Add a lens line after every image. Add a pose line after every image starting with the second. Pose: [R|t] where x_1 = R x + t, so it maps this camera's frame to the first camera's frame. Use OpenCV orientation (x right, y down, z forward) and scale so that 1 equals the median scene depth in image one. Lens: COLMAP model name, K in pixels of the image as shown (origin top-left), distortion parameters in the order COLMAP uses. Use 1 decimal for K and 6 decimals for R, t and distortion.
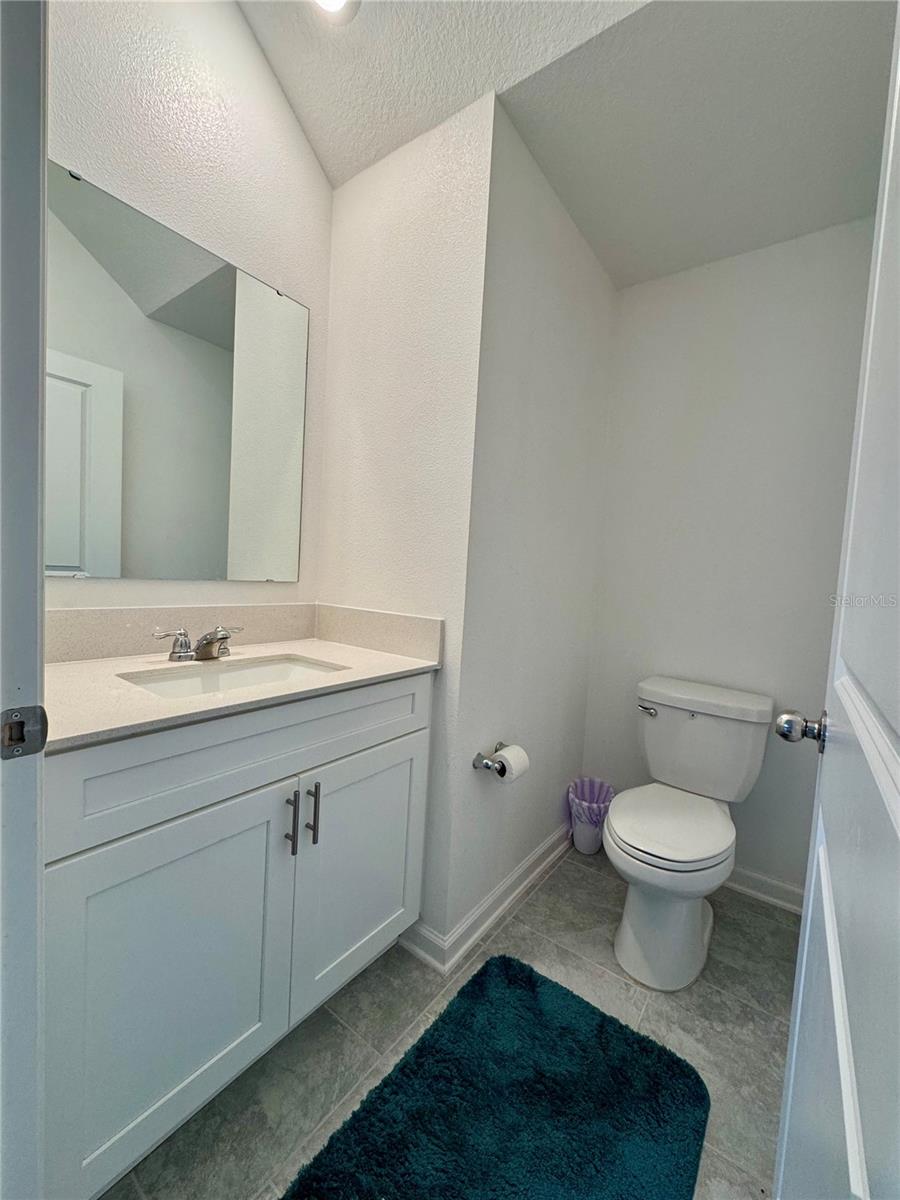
lens RADIAL K [[480.2, 0, 448.5], [0, 480.2, 599.6], [0, 0, 1]] dist [-0.000681, -0.000444]
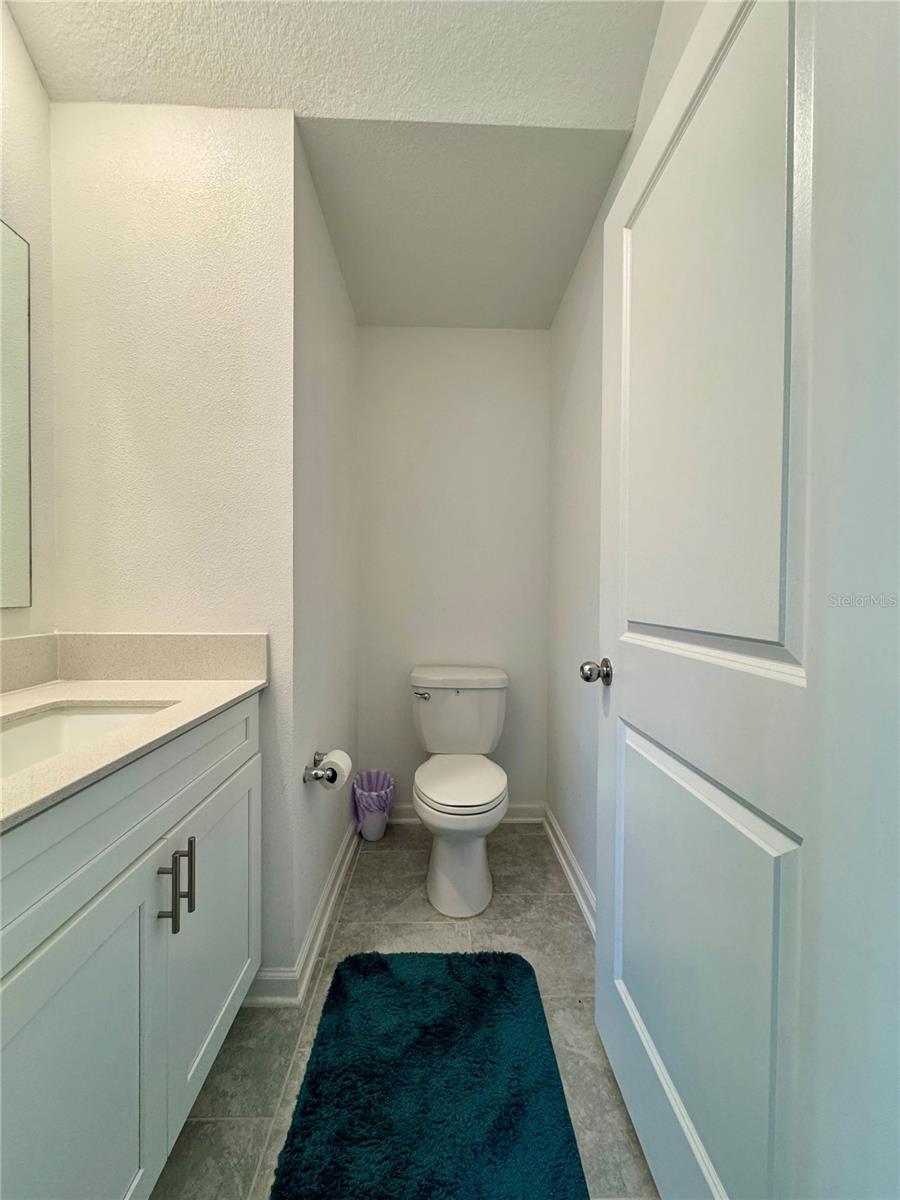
lens RADIAL K [[480.2, 0, 451.4], [0, 480.2, 598.8], [0, 0, 1]] dist [-0.000681, -0.000444]
pose [[0.788260, -0.061207, 0.612291, -0.307770], [0.074435, 0.997218, 0.003858, -0.004347], [-0.610824, 0.042535, 0.790623, 0.029448]]
